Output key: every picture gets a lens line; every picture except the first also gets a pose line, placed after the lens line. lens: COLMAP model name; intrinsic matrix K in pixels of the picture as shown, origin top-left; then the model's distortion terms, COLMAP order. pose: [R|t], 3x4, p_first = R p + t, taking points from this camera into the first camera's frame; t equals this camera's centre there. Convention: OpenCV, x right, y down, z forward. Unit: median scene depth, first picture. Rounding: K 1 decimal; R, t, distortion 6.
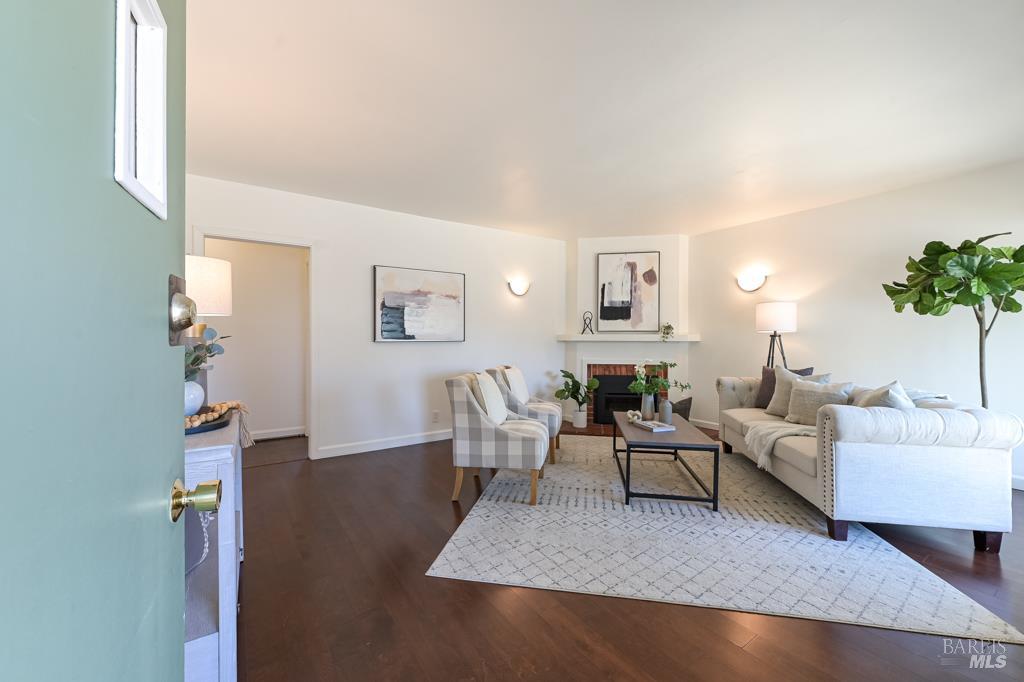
lens RADIAL K [[401.6, 0, 512.0], [0, 401.6, 341.0], [0, 0, 1]] dist [0.000108, 0.000011]
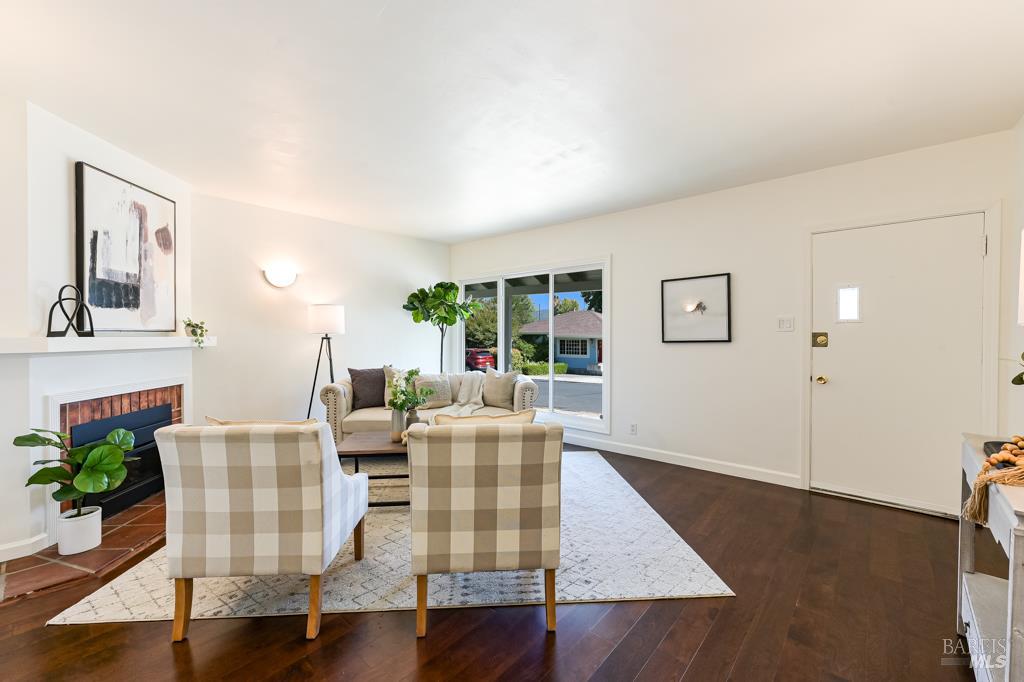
lens RADIAL K [[427.8, 0, 512.0], [0, 427.8, 341.0], [0, 0, 1]] dist [-0.000401, 0.000074]
pose [[-0.243826, -0.021389, 0.969583, -0.394400], [0.003690, 0.999729, 0.022982, -0.021583], [-0.969812, 0.009181, -0.243681, 0.650736]]
